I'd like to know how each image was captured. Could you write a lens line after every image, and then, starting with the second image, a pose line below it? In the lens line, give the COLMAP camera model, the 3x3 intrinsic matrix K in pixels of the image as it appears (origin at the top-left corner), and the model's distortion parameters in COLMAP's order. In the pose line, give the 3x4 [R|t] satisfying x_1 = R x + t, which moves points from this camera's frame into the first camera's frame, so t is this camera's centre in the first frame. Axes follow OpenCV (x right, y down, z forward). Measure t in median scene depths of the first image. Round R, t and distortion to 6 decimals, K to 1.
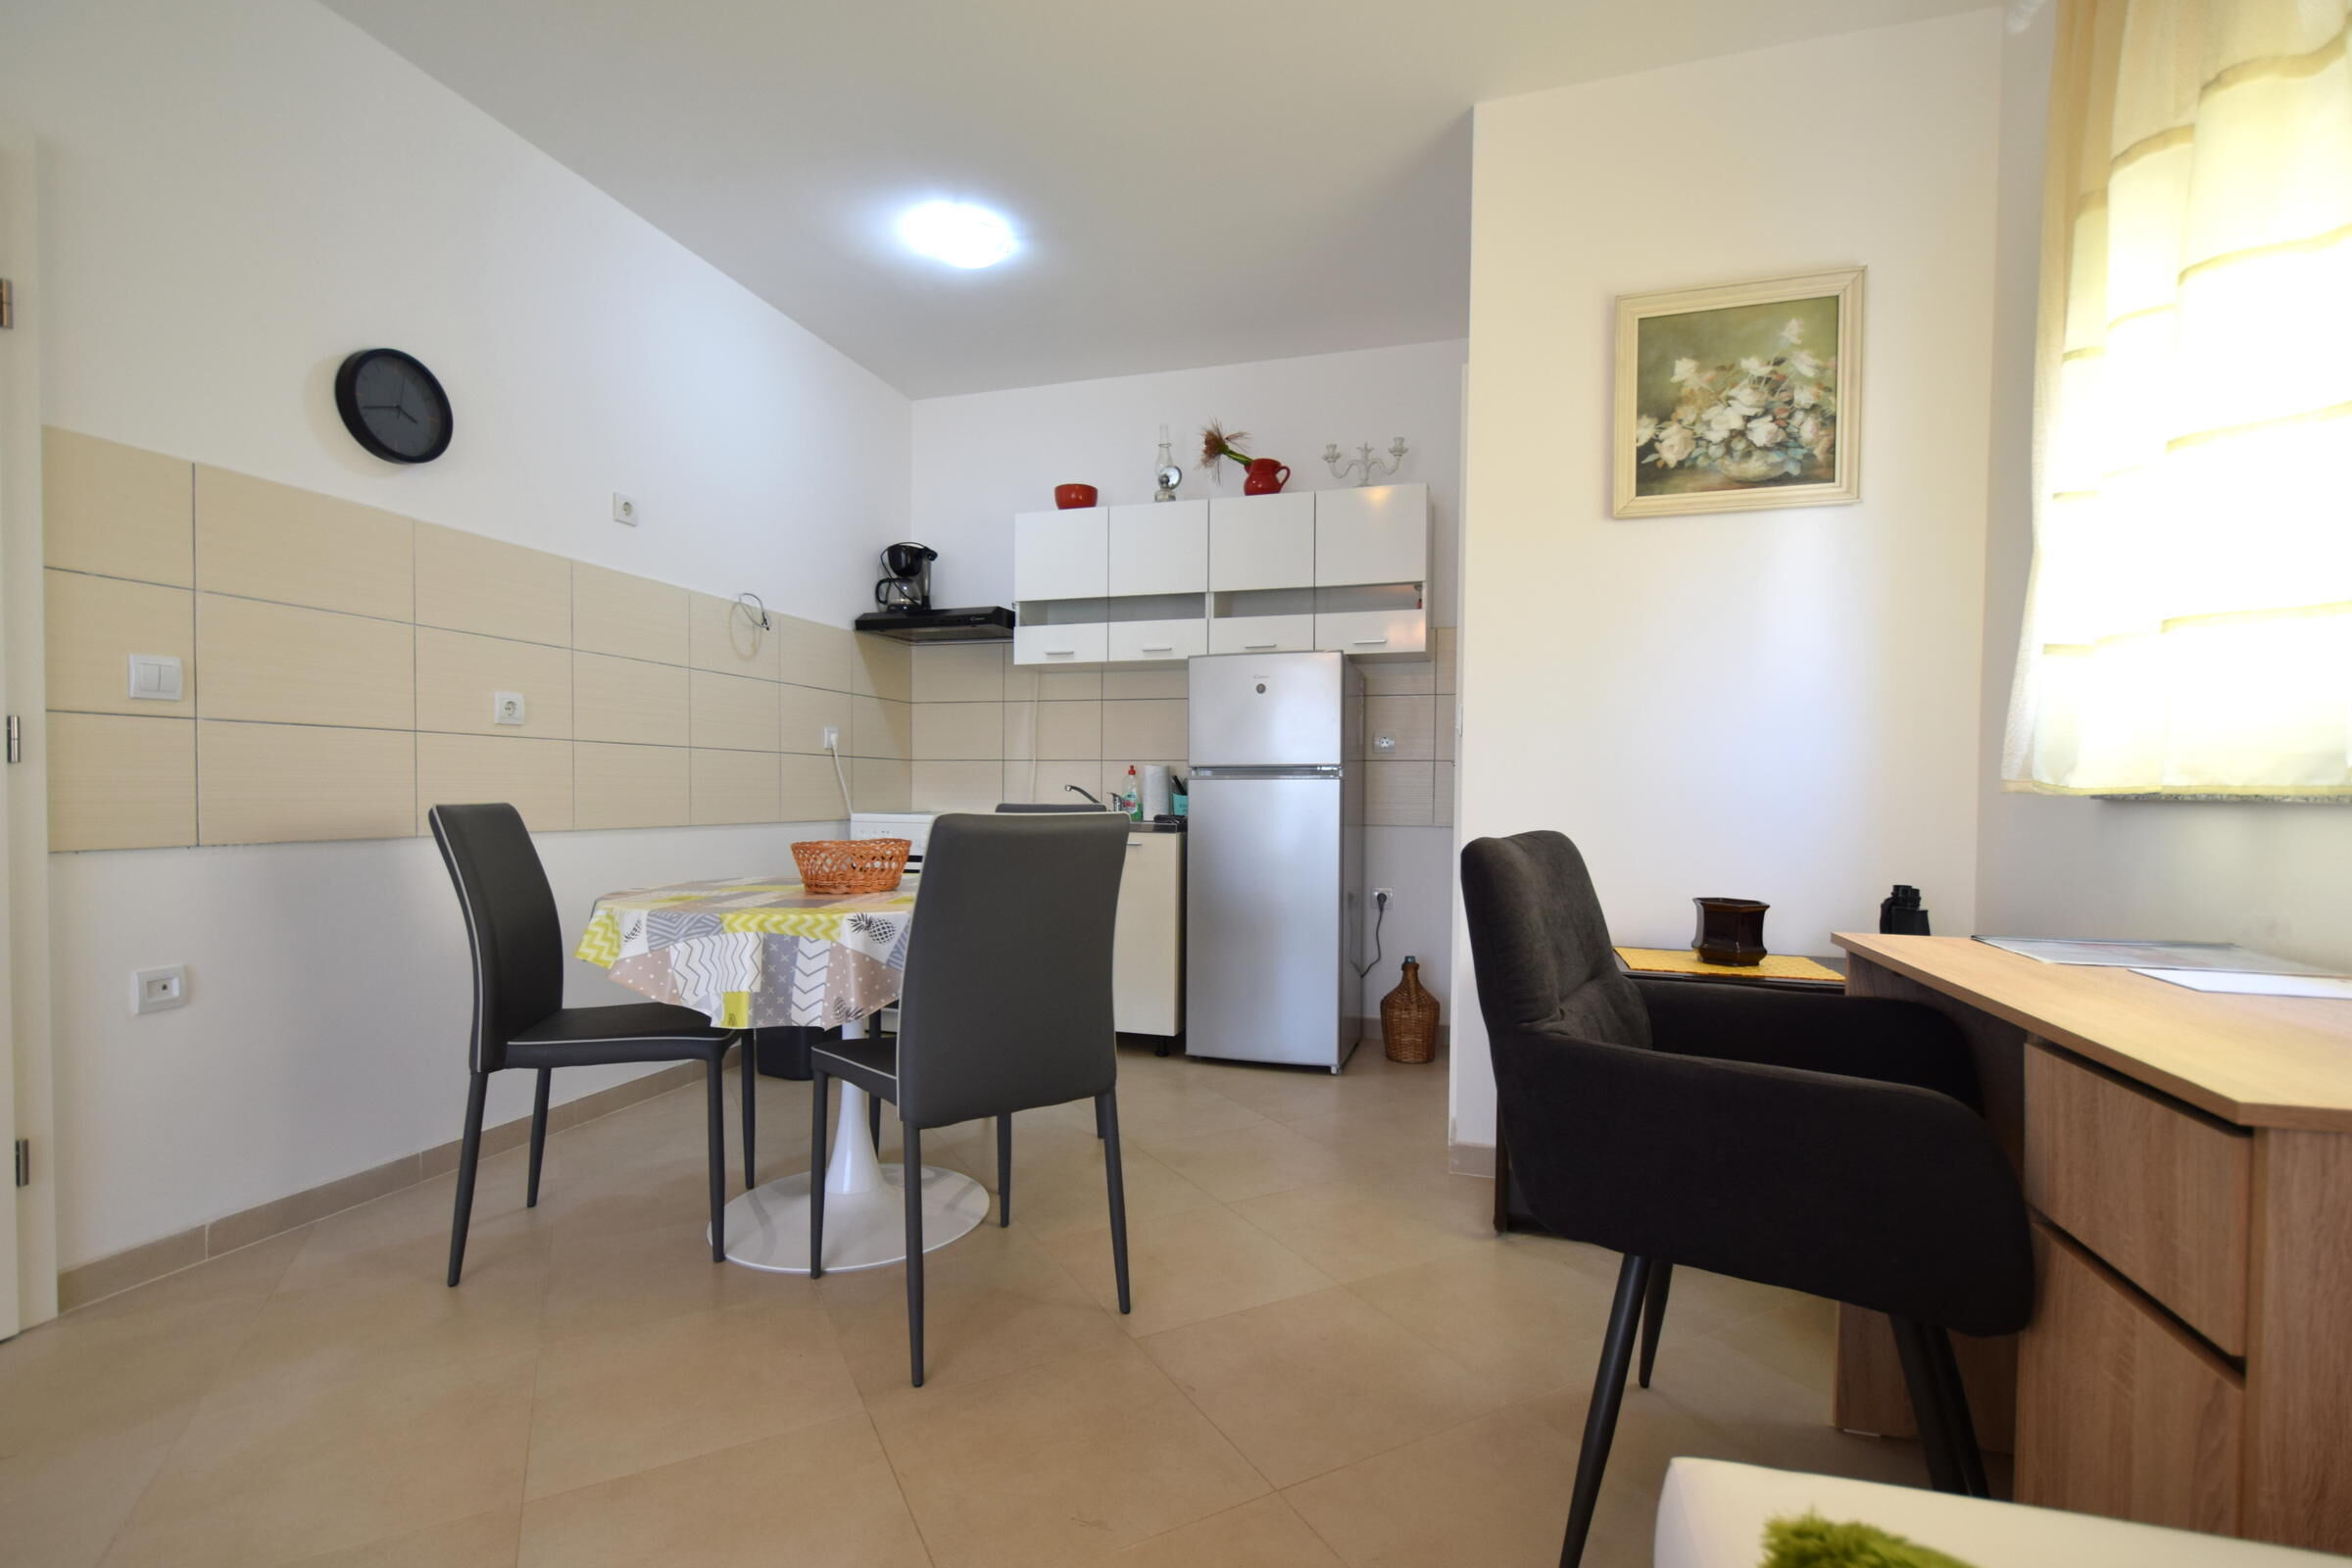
lens RADIAL K [[1061.7, 0, 1184.5], [0, 1061.7, 817.3], [0, 0, 1]] dist [0.004092, -0.005710]
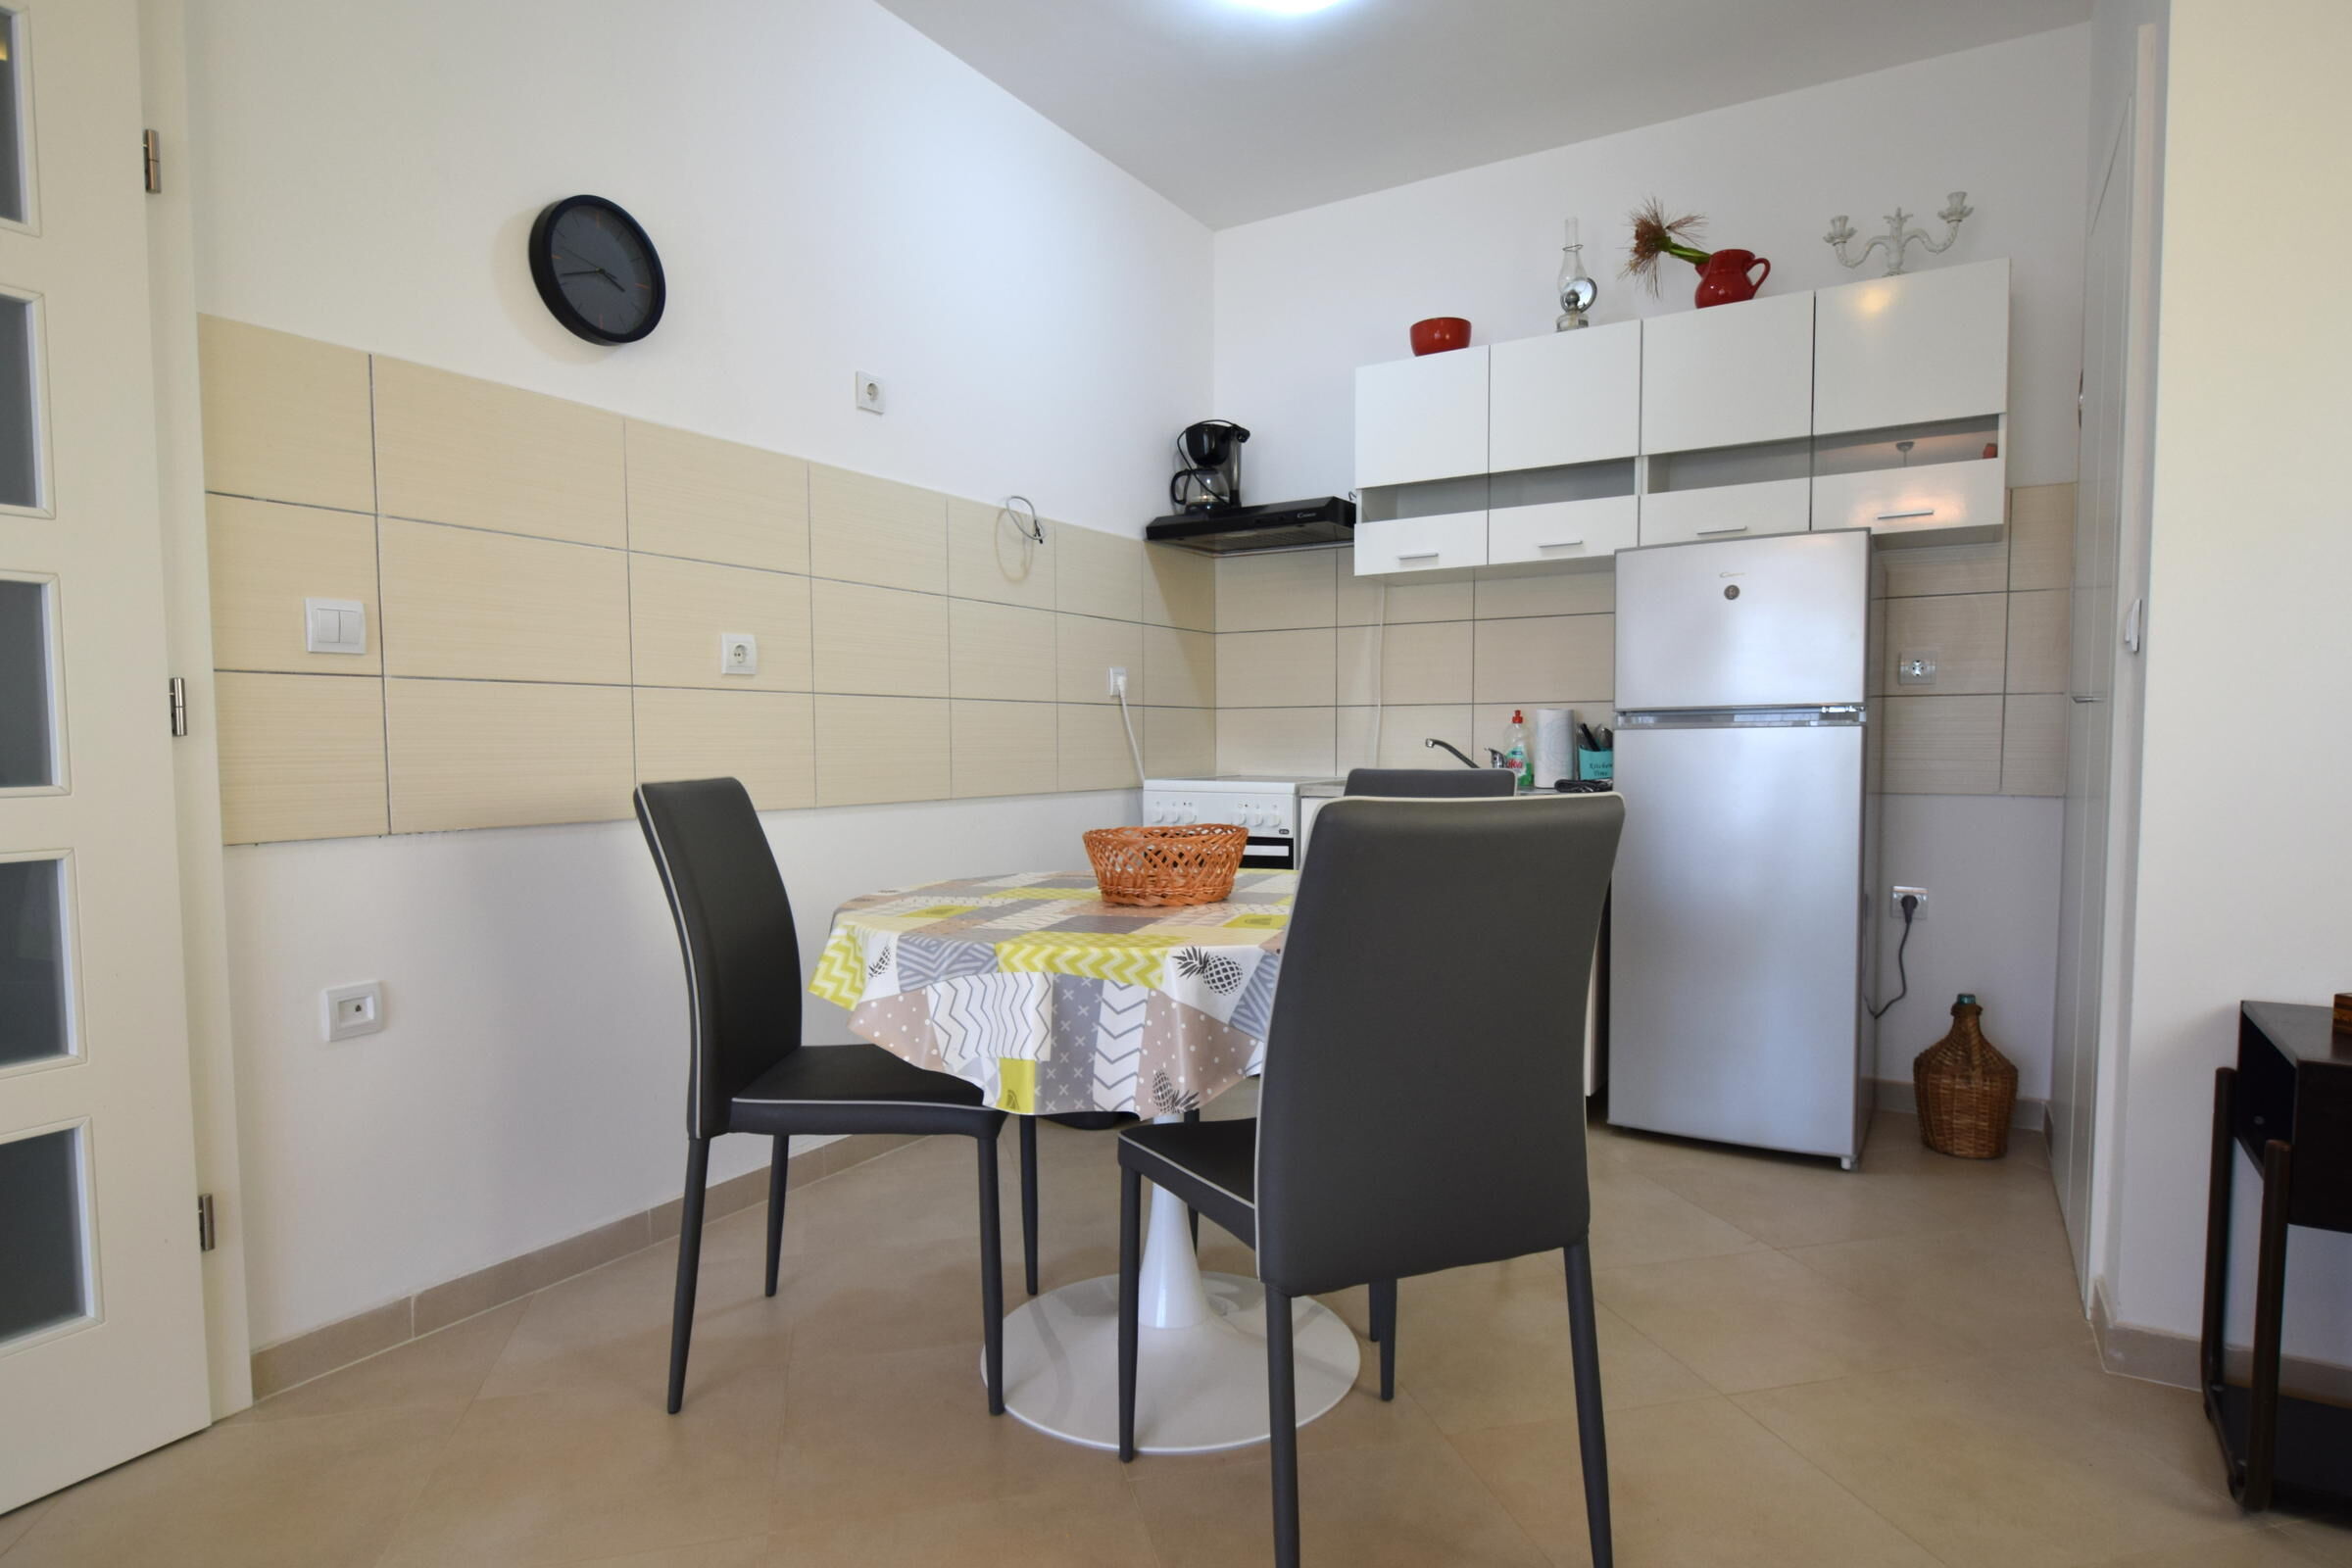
lens RADIAL K [[1283.0, 0, 1180.9], [0, 1283.0, 823.4], [0, 0, 1]] dist [0.002299, -0.000764]
pose [[0.966643, 0.004178, -0.256093, -0.081486], [0.006111, 0.999206, 0.039365, -0.013566], [0.256054, -0.039617, 0.965850, 0.175569]]
